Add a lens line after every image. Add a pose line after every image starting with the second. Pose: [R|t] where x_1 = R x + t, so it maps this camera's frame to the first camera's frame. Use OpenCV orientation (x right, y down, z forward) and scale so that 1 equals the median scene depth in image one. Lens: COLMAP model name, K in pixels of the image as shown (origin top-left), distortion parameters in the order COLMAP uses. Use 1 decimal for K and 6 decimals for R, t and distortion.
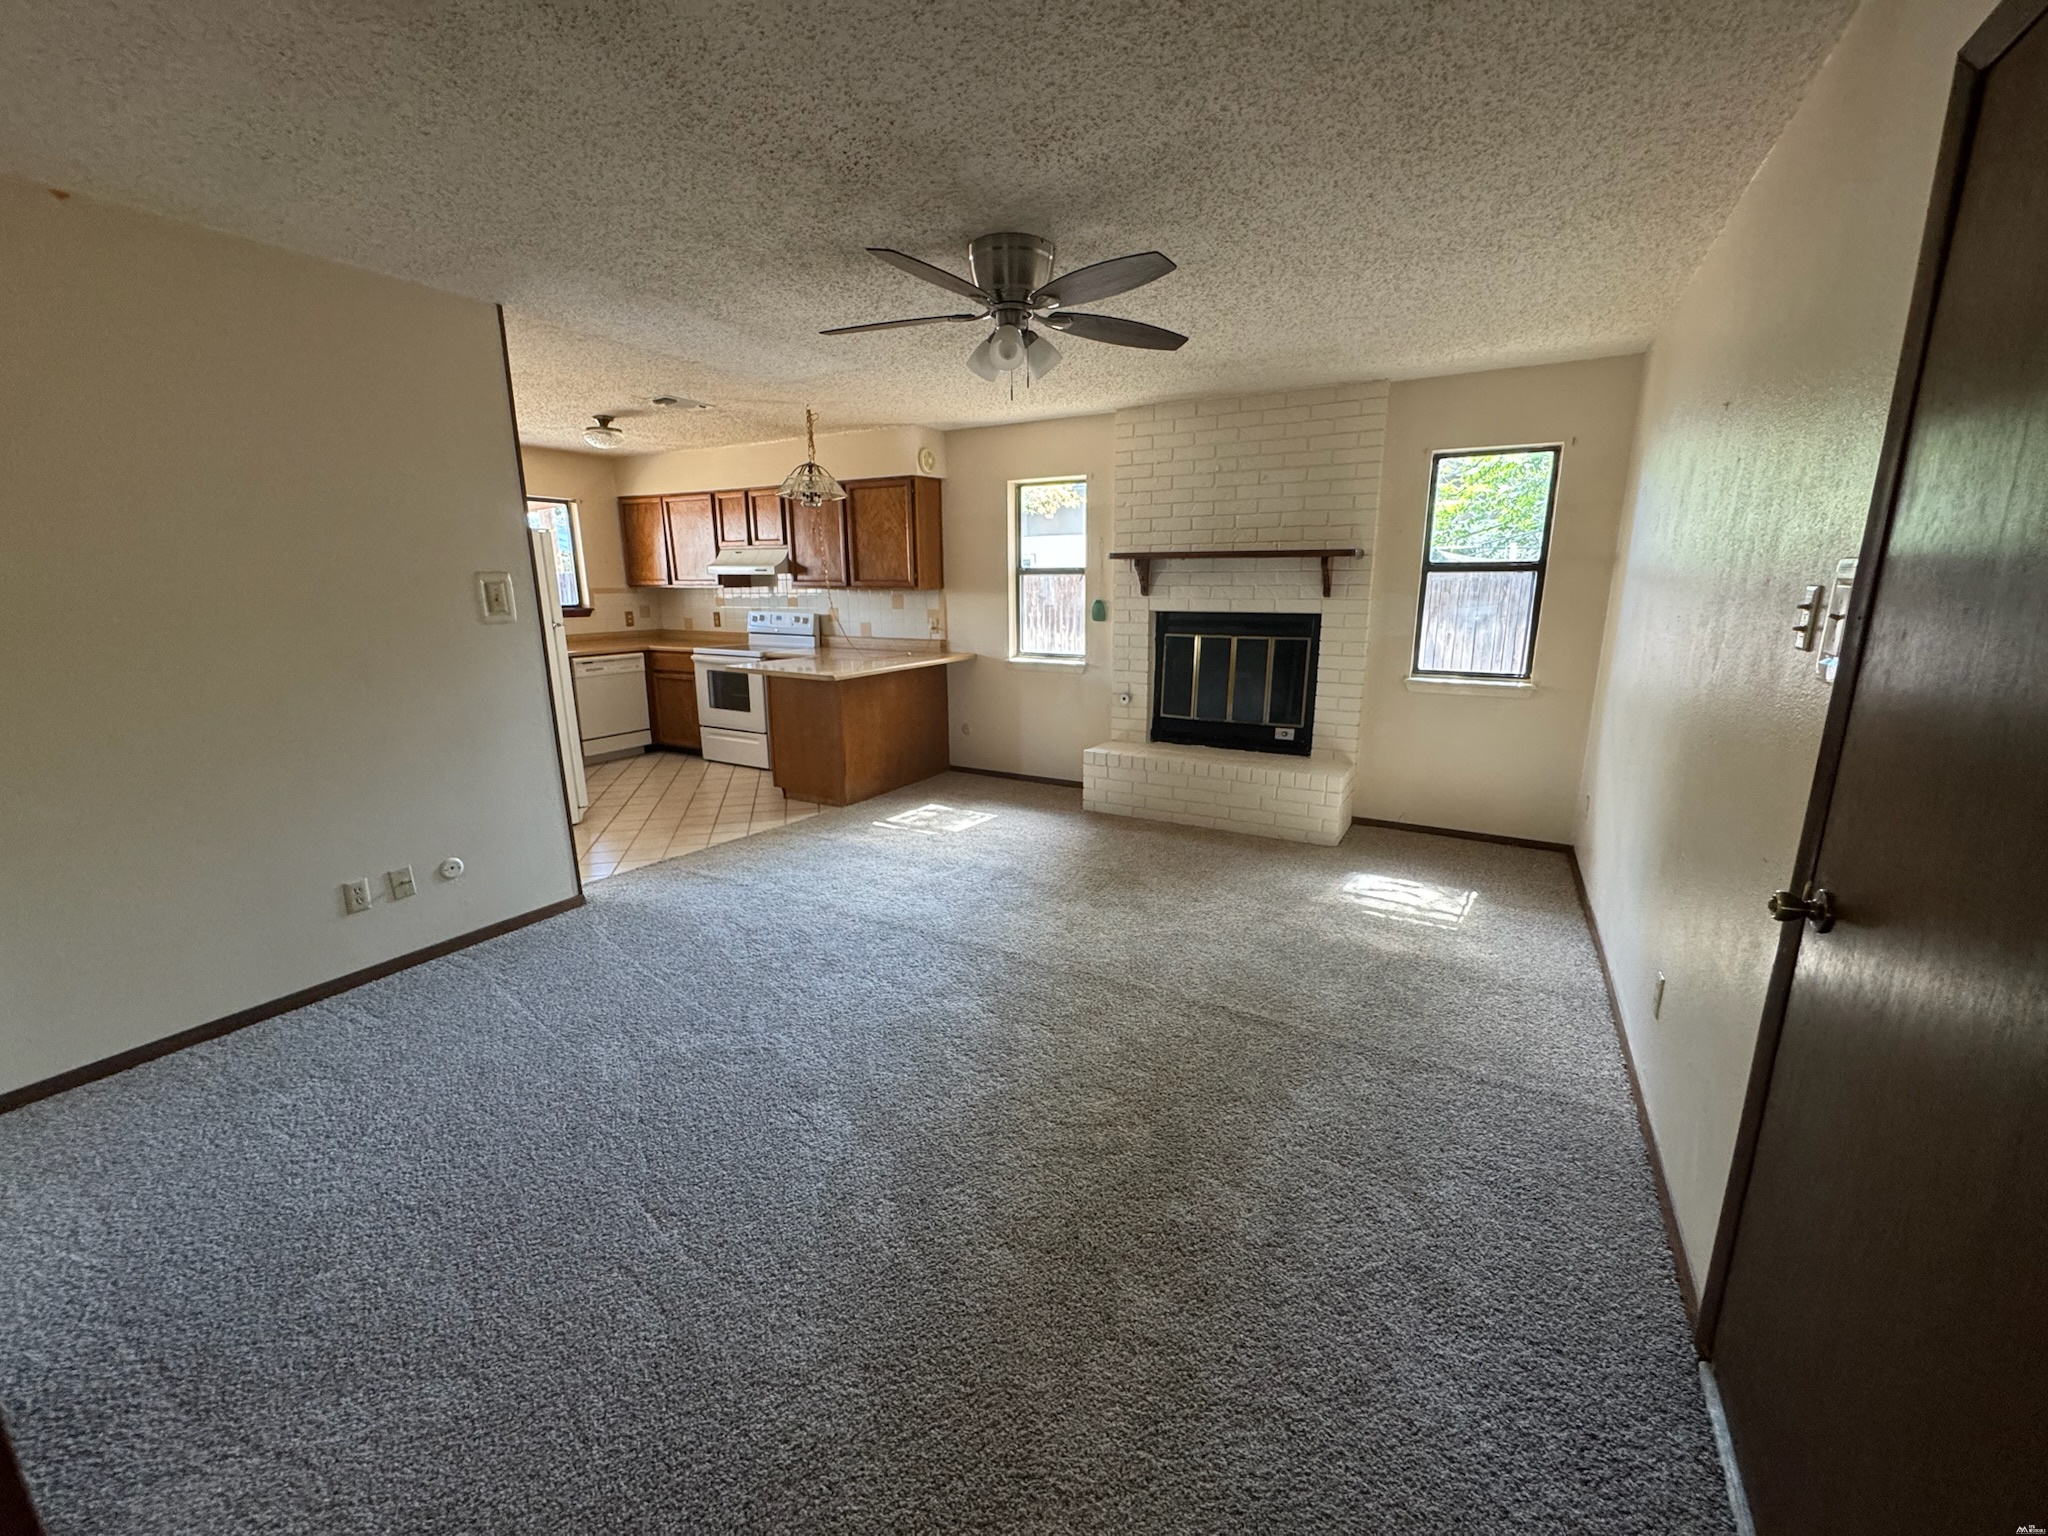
lens RADIAL K [[822.2, 0, 1018.9], [0, 822.2, 767.6], [0, 0, 1]] dist [0.000704, 0.000190]
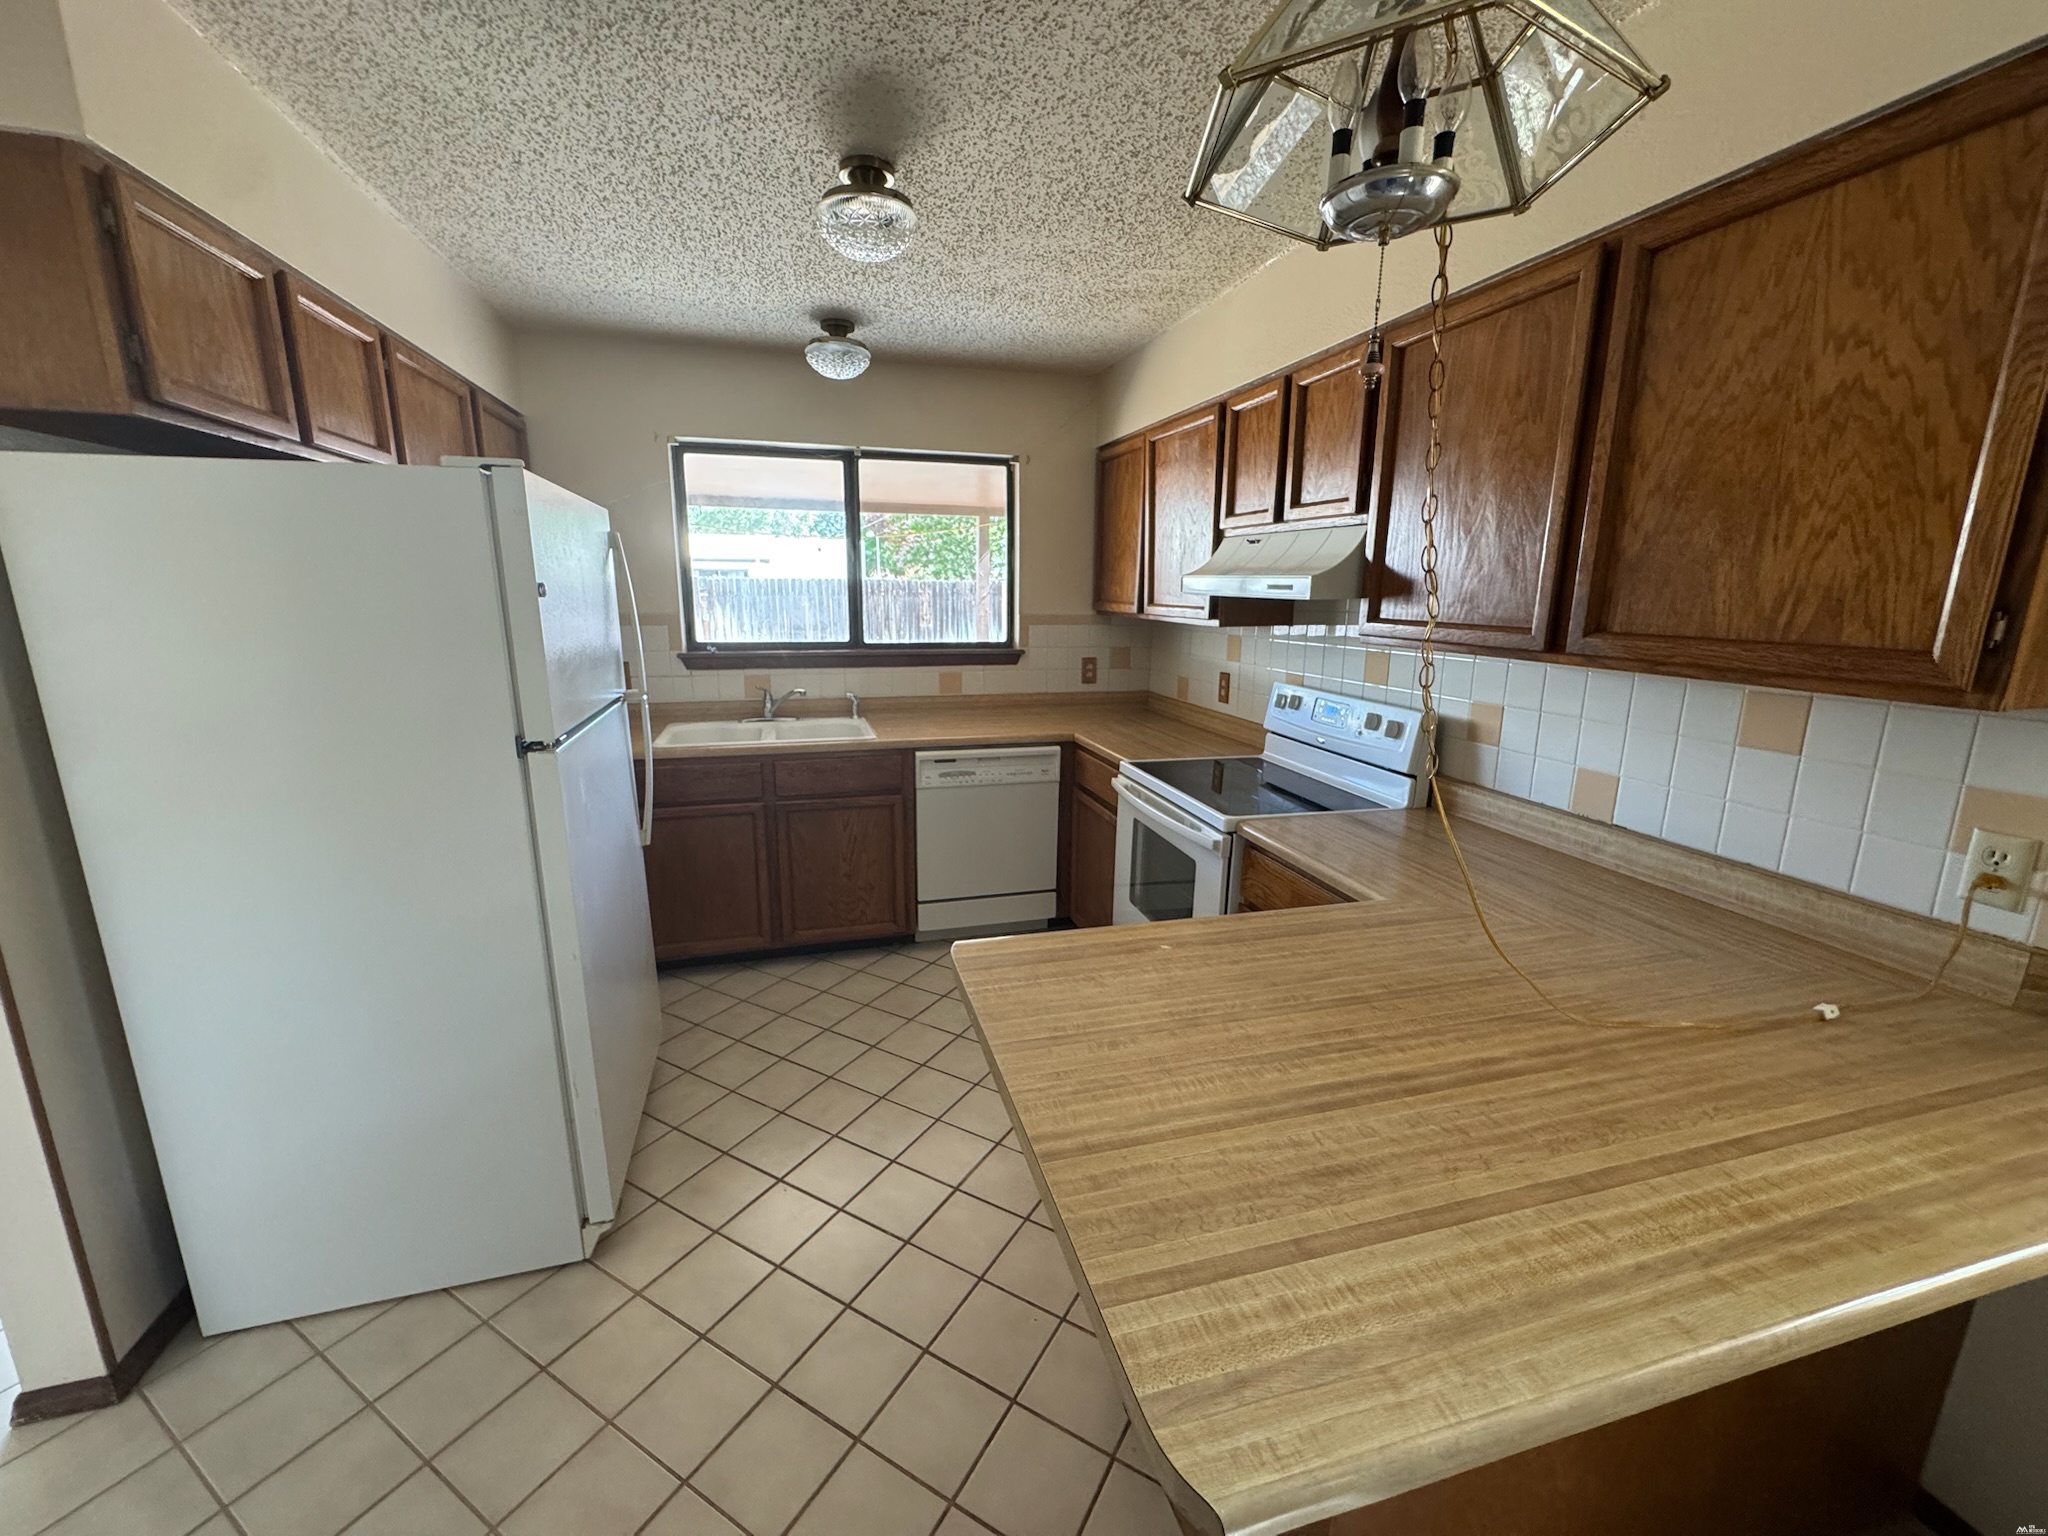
lens RADIAL K [[822.2, 0, 1022.2], [0, 822.2, 759.3], [0, 0, 1]] dist [0.000704, 0.000190]
pose [[0.713923, 0.155100, -0.682831, -0.136326], [-0.170672, 0.984294, 0.045131, -0.161684], [0.679106, 0.084320, 0.729181, 0.661689]]
